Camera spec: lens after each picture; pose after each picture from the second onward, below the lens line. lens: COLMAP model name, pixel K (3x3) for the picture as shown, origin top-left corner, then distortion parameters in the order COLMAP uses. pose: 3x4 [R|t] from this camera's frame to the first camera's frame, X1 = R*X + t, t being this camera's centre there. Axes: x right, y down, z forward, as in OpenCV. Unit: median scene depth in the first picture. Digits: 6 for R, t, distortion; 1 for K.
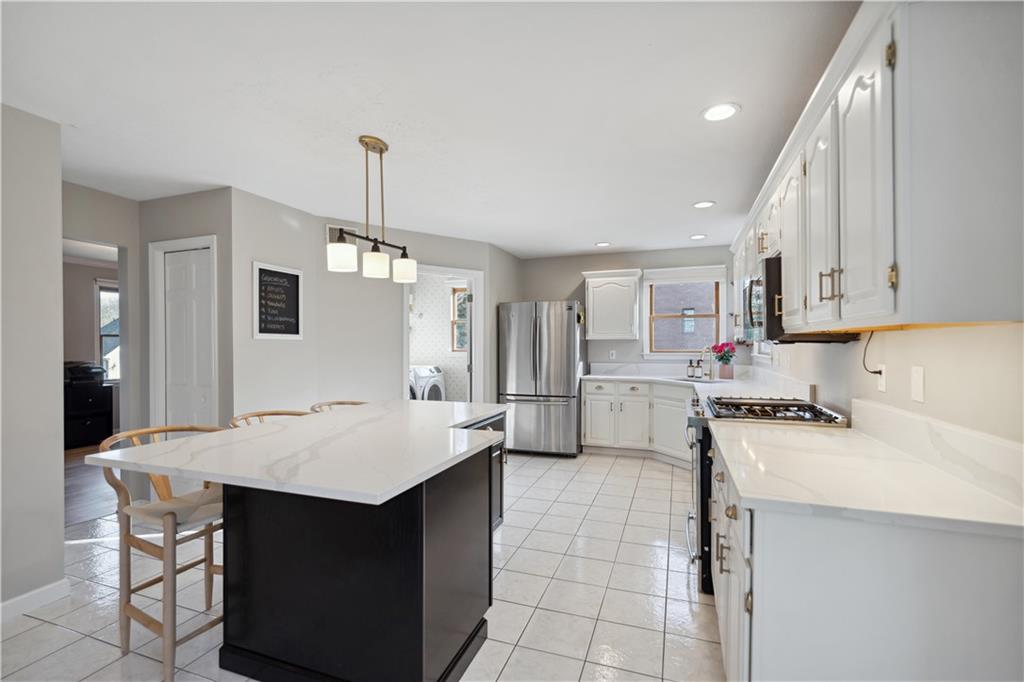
lens RADIAL K [[456.9, 0, 512.6], [0, 456.9, 345.0], [0, 0, 1]] dist [0.002314, 0.000054]
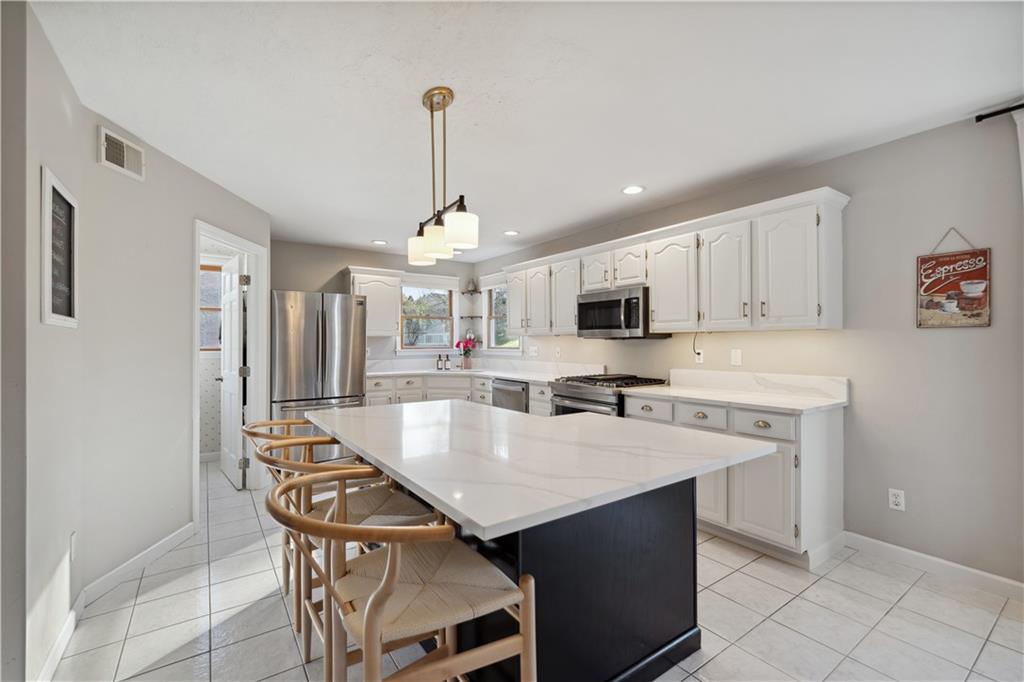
lens RADIAL K [[441.6, 0, 512.8], [0, 441.6, 340.5], [0, 0, 1]] dist [-0.000320, -0.000094]
pose [[0.574805, 0.006562, 0.818264, -0.440848], [0.001982, 0.999954, -0.009411, 0.007218], [-0.818288, 0.007031, 0.574765, 0.204676]]
